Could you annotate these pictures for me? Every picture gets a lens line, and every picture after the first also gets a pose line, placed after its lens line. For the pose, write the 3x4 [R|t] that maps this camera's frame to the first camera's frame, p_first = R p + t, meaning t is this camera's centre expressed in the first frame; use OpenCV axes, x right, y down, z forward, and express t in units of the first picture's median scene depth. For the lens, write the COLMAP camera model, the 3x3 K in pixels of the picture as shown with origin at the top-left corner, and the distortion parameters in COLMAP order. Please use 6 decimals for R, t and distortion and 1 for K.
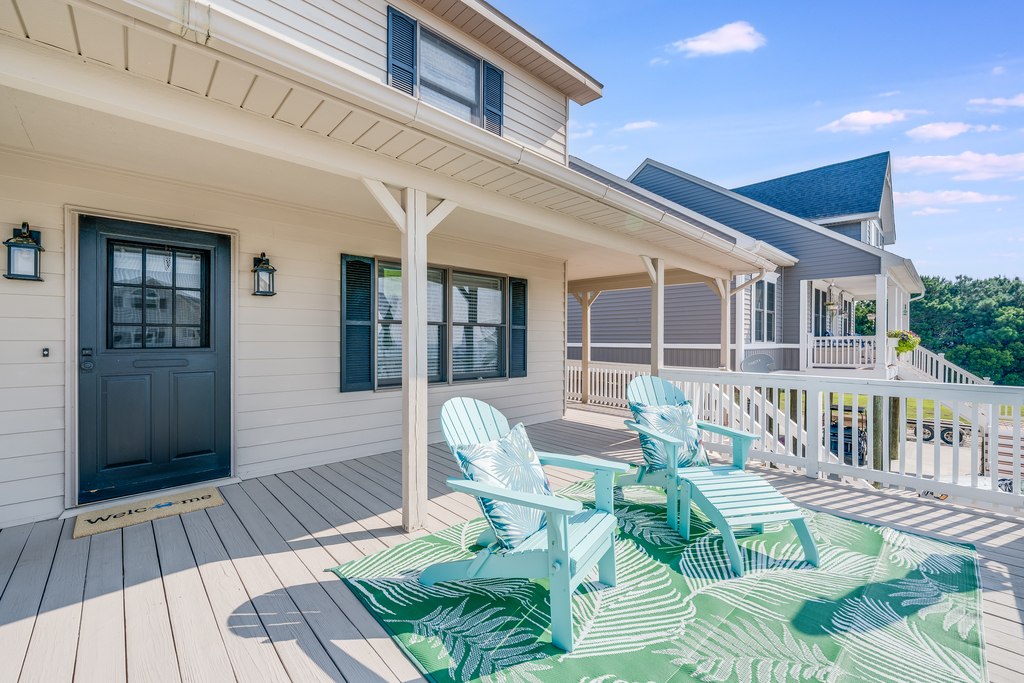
lens RADIAL K [[434.2, 0, 530.2], [0, 434.2, 337.6], [0, 0, 1]] dist [0.011410, 0.000035]
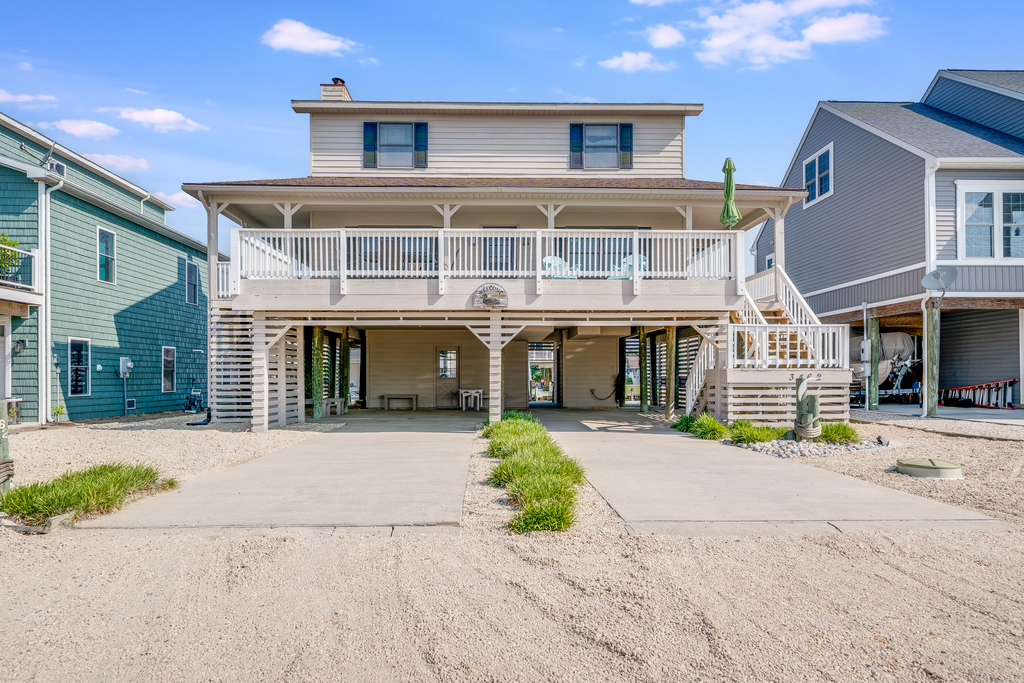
lens RADIAL K [[615.8, 0, 499.3], [0, 615.8, 373.5], [0, 0, 1]] dist [0.040113, -0.011857]
pose [[0.724975, -0.002782, -0.688770, 1.218275], [0.009249, 0.999941, 0.005697, 0.419074], [0.688713, -0.010500, 0.724958, -1.233353]]
